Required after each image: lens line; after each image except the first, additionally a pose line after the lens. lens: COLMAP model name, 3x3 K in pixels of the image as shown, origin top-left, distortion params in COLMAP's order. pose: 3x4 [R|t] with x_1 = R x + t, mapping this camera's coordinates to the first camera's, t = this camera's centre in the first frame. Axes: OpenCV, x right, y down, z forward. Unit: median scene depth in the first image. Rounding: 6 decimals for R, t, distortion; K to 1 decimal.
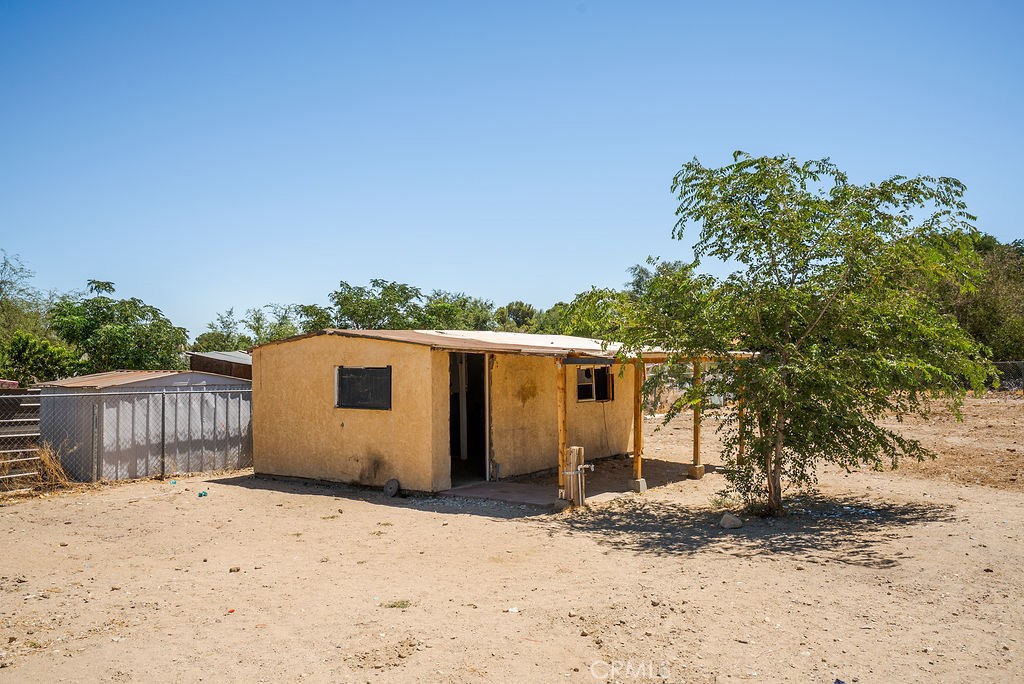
lens RADIAL K [[876.8, 0, 512.0], [0, 876.8, 342.0], [0, 0, 1]] dist [0.061768, 0.001431]
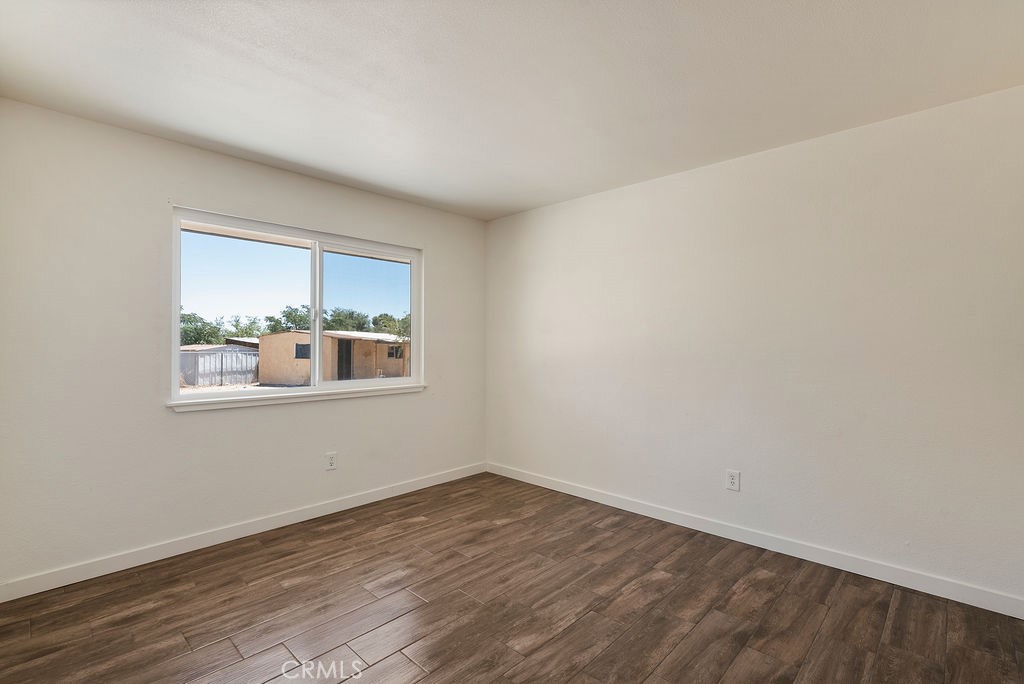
lens RADIAL K [[468.7, 0, 515.1], [0, 468.7, 336.3], [0, 0, 1]] dist [-0.002039, 0.001025]
pose [[0.960896, 0.020750, 0.276132, 0.053902], [-0.020004, 0.999785, -0.005519, -0.000497], [-0.276187, -0.000221, 0.961104, -0.550579]]
